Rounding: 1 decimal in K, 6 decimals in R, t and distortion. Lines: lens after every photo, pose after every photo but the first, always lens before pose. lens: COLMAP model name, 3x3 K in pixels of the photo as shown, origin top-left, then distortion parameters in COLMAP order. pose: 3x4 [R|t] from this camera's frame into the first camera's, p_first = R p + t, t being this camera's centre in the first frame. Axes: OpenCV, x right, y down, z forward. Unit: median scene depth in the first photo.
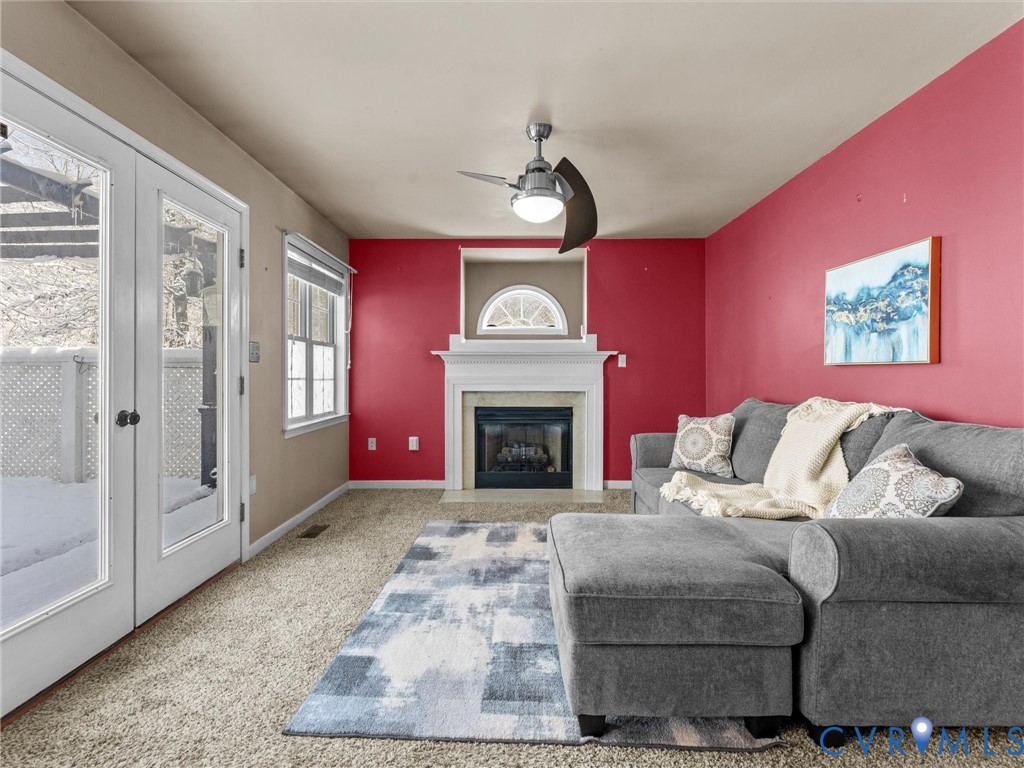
lens RADIAL K [[477.5, 0, 506.1], [0, 477.5, 374.8], [0, 0, 1]] dist [-0.001599, -0.000190]
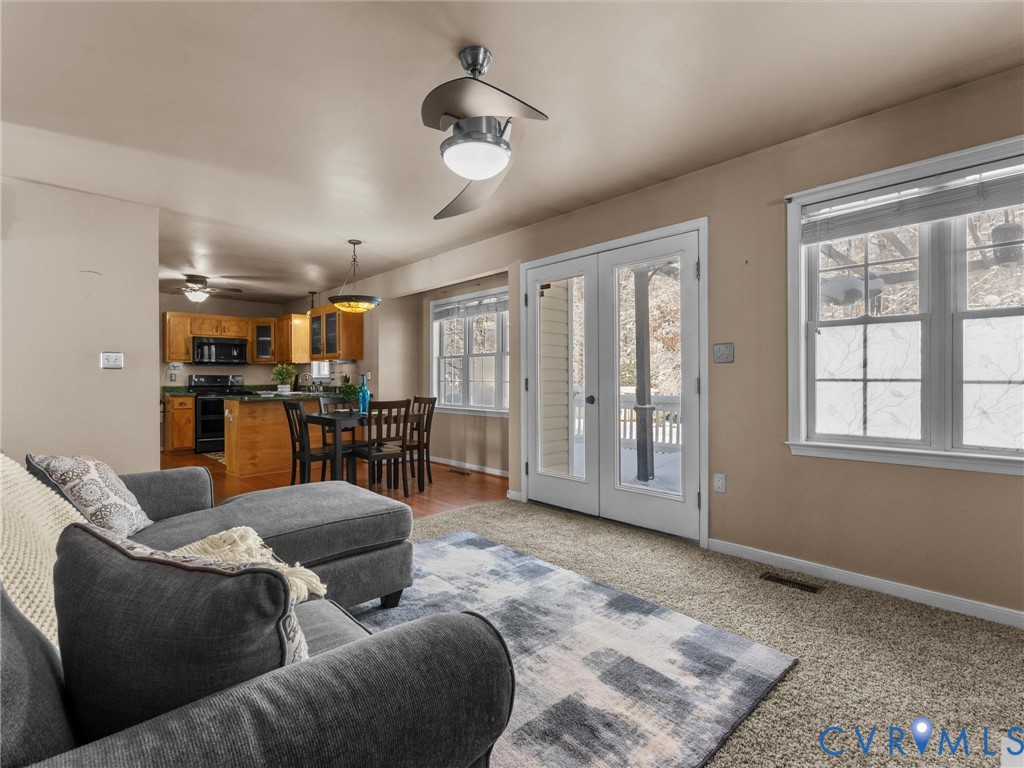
lens RADIAL K [[492.2, 0, 513.1], [0, 492.2, 377.6], [0, 0, 1]] dist [-0.001439, -0.000605]
pose [[-0.715162, 0.002122, -0.698955, 0.453775], [0.005972, 0.999977, -0.003075, 0.004036], [0.698933, -0.006374, -0.715159, 1.252269]]
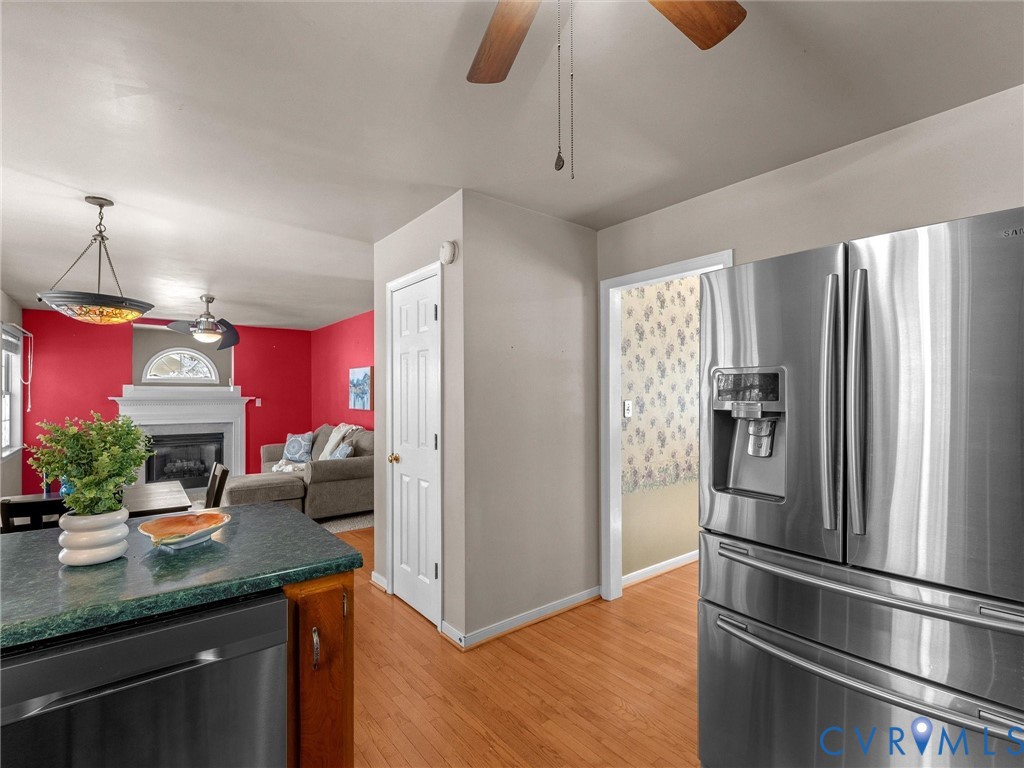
lens RADIAL K [[481.7, 0, 505.9], [0, 481.7, 394.4], [0, 0, 1]] dist [-0.003523, -0.000578]
pose [[0.776799, 0.000817, 0.629748, -0.182641], [0.001687, 0.999993, -0.003378, -0.068678], [-0.629746, 0.003686, 0.776792, -1.094996]]
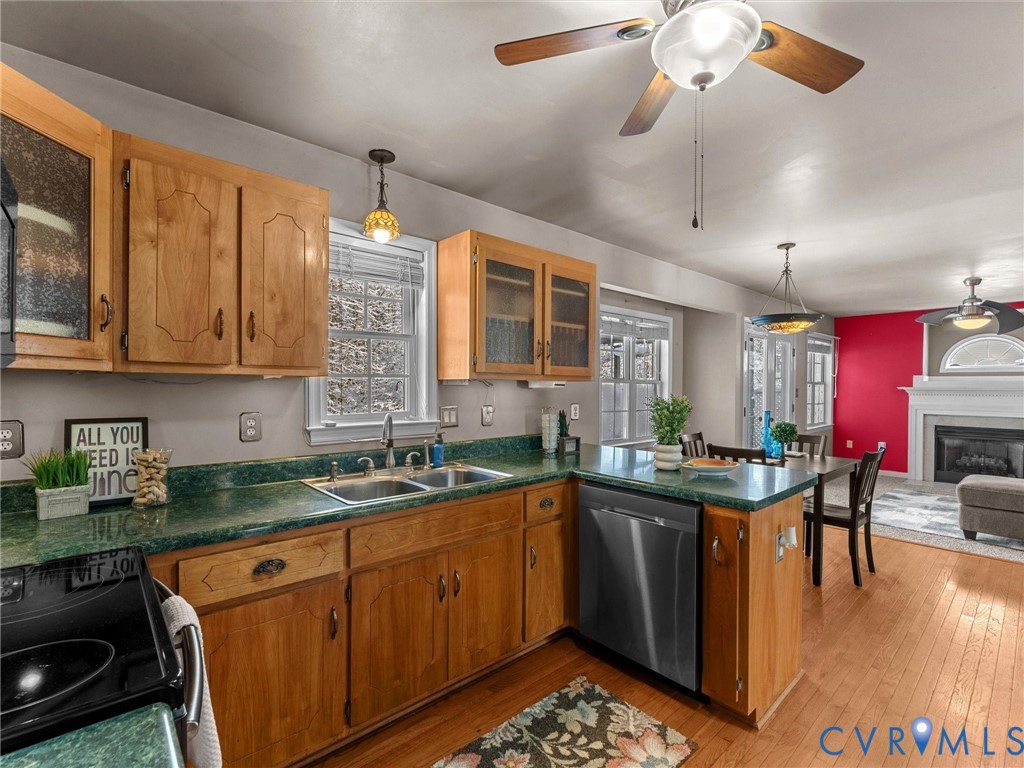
lens RADIAL K [[475.2, 0, 510.3], [0, 475.2, 391.3], [0, 0, 1]] dist [-0.001875, -0.000308]
pose [[0.673099, 0.012899, -0.739440, 0.178361], [-0.004426, 0.999900, 0.013414, -0.068014], [0.739539, -0.005756, 0.673089, -1.266457]]
